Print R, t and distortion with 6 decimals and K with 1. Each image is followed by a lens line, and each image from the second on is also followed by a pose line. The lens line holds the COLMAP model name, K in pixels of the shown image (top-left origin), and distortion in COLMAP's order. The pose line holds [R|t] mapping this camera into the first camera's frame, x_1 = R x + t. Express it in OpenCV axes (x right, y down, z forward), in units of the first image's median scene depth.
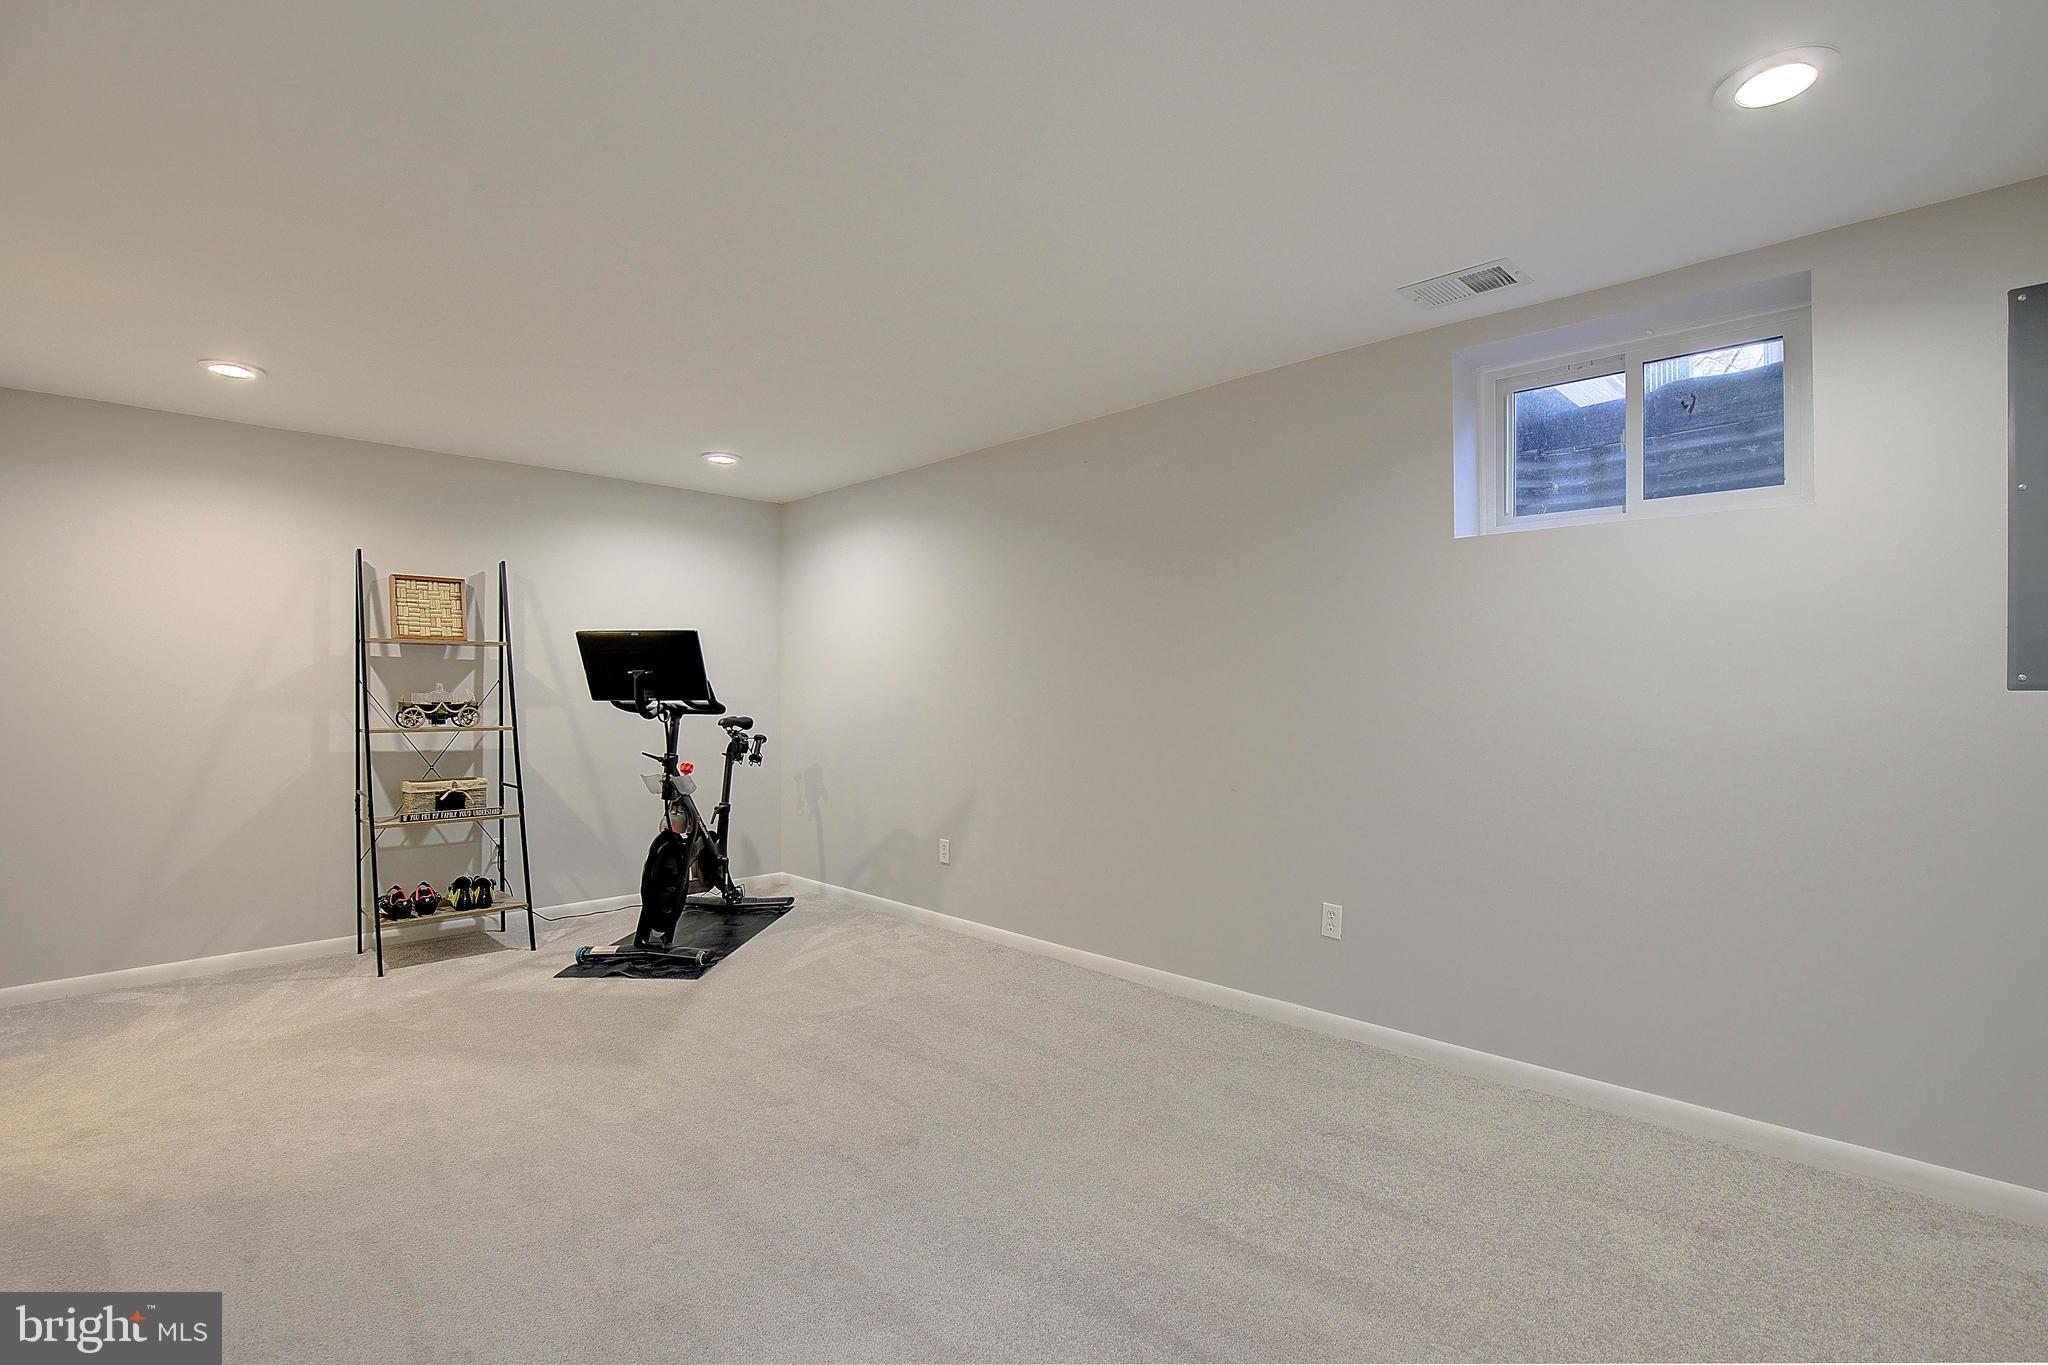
lens RADIAL K [[961.3, 0, 1042.5], [0, 961.3, 685.6], [0, 0, 1]] dist [-0.021082, 0.000600]
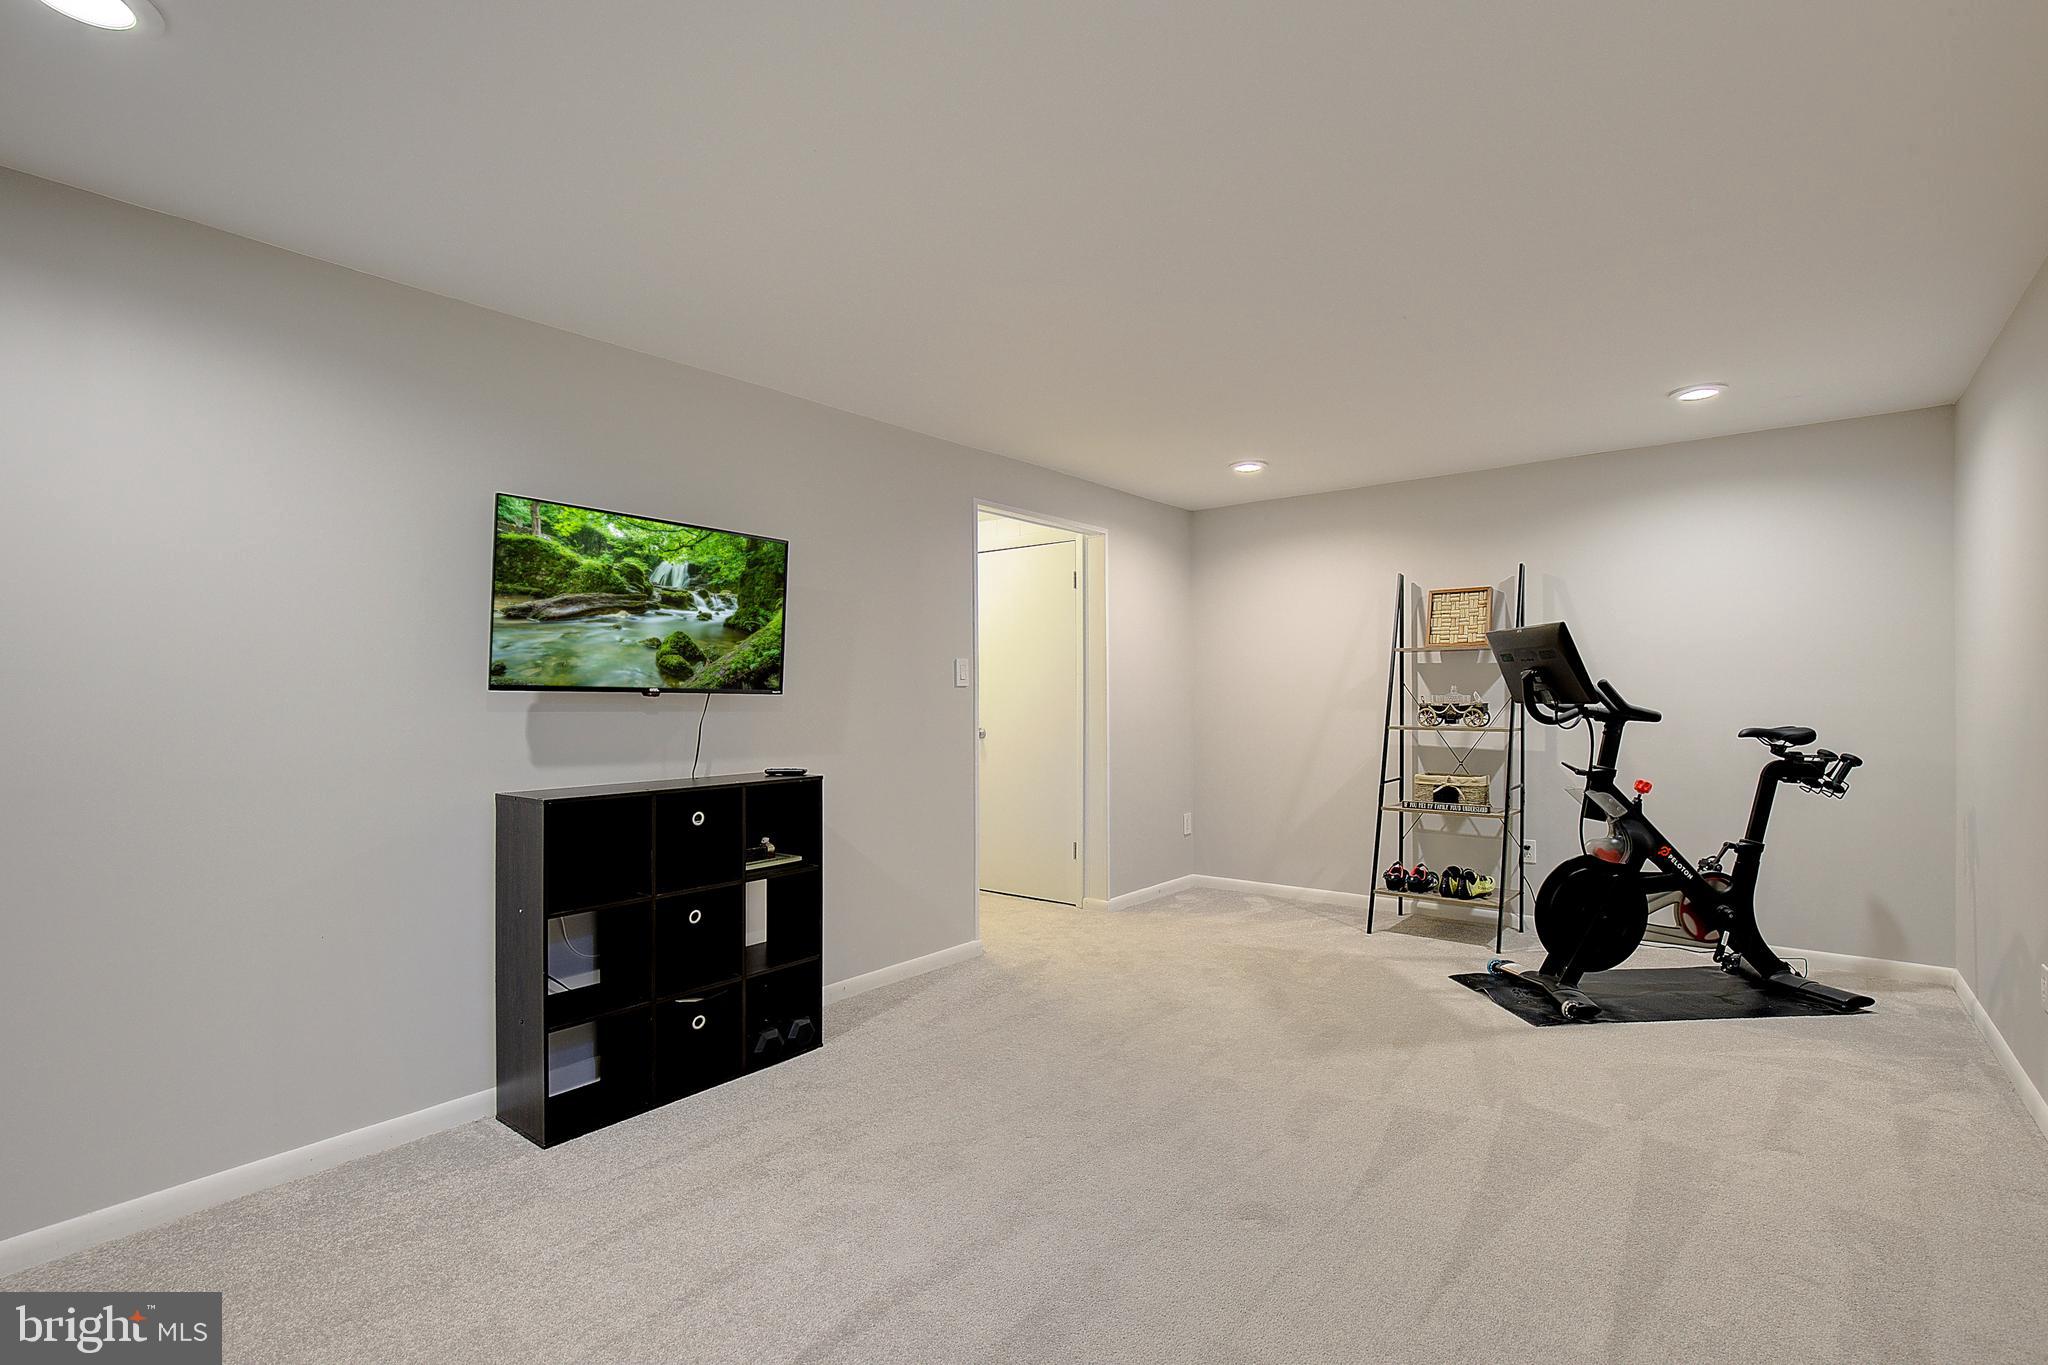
lens RADIAL K [[977.6, 0, 1073.0], [0, 977.6, 688.7], [0, 0, 1]] dist [-0.041164, 0.021030]
pose [[0.086610, -0.006877, -0.996219, 0.444449], [0.011923, 0.999912, -0.005866, 0.001838], [0.996171, -0.011370, 0.086684, 0.480084]]
